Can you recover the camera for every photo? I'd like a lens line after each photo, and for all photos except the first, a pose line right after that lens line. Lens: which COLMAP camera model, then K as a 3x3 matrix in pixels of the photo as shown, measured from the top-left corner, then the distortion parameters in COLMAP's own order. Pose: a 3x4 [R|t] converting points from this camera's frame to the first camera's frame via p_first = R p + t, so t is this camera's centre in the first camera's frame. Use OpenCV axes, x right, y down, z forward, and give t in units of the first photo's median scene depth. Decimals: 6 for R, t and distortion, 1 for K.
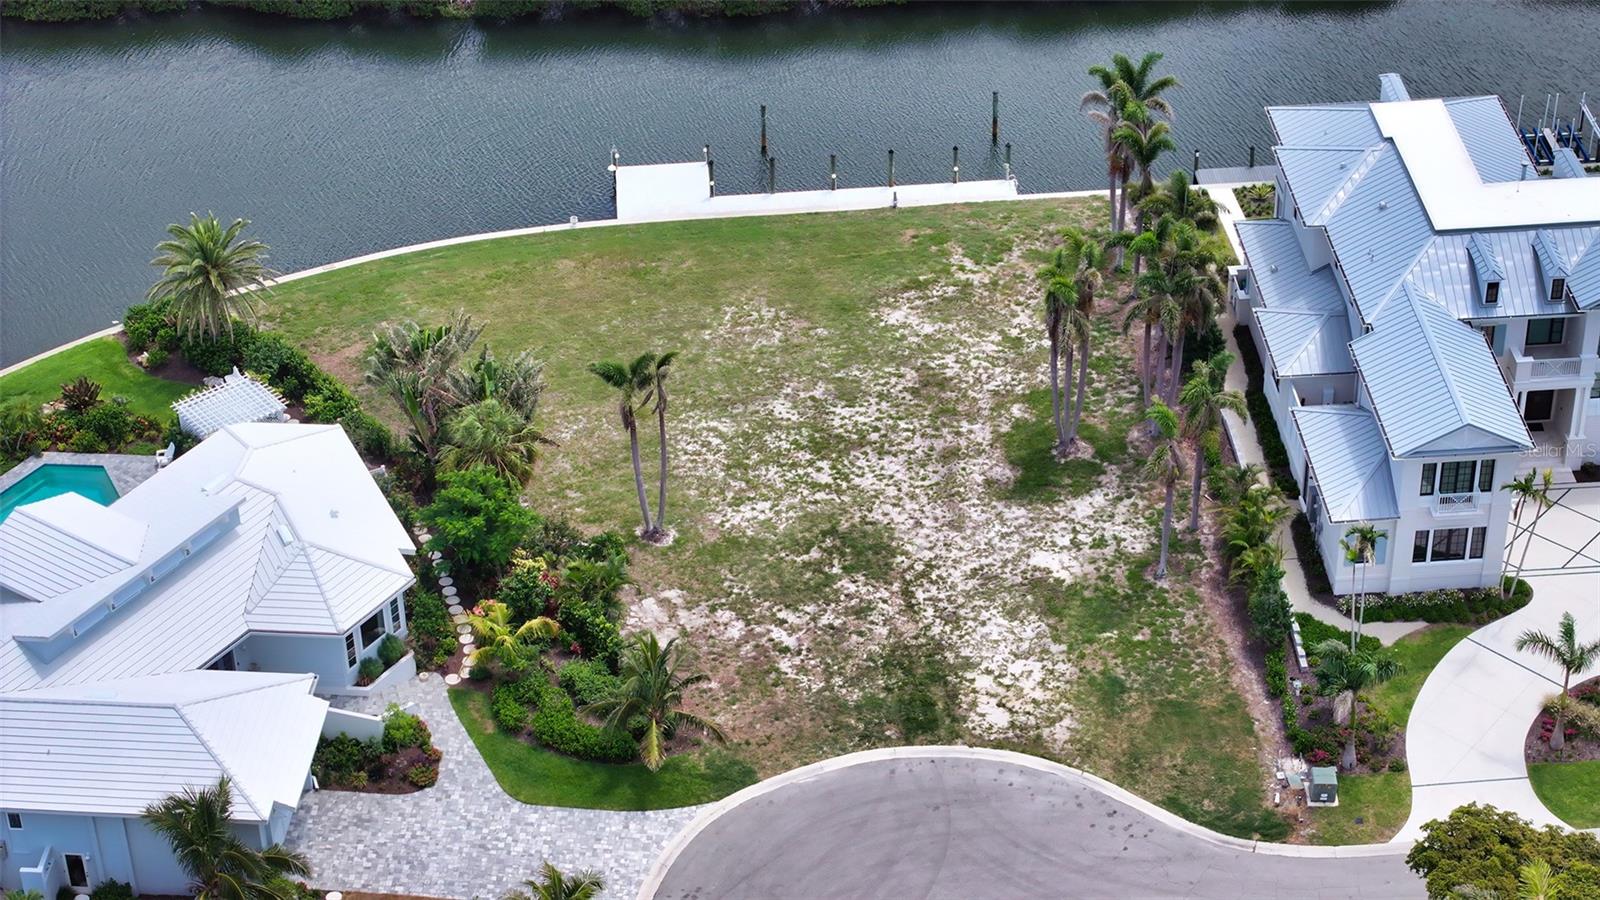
lens RADIAL K [[3333.4, 0, 799.6], [0, 3333.4, 450.5], [0, 0, 1]] dist [-0.157566, 0.000000]
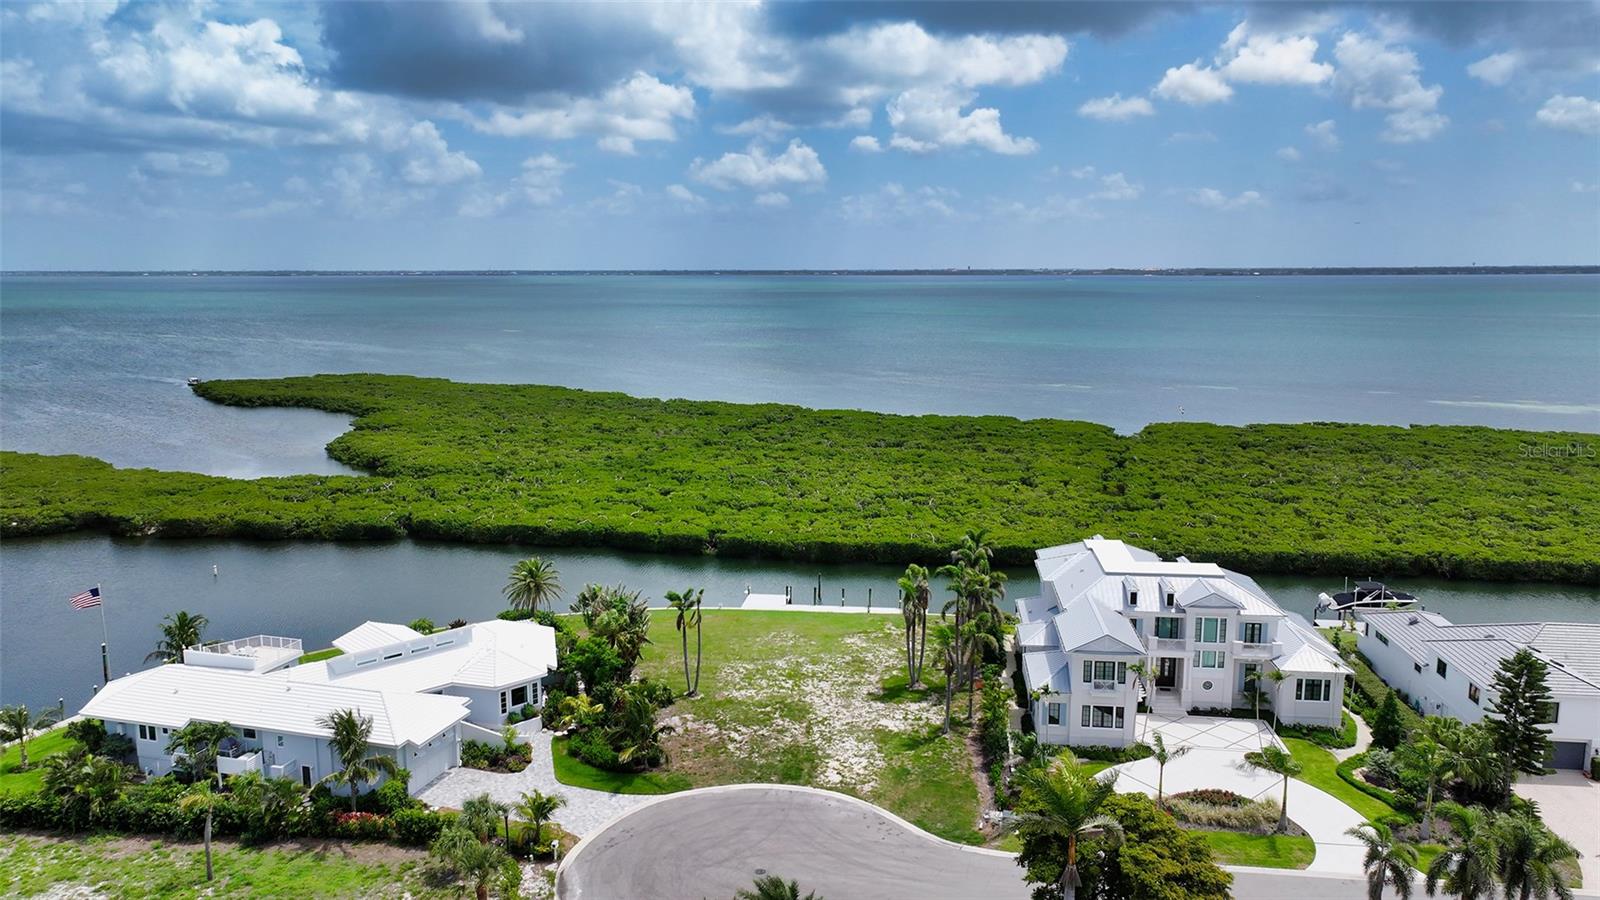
lens RADIAL K [[1131.3, 0, 798.4], [0, 1131.3, 451.4], [0, 0, 1]] dist [-0.006619, -0.001150]
pose [[0.979725, 0.048020, -0.194508, 0.147723], [-0.128029, 0.896817, -0.423471, 0.179660], [0.154103, 0.439787, 0.884782, 0.374797]]
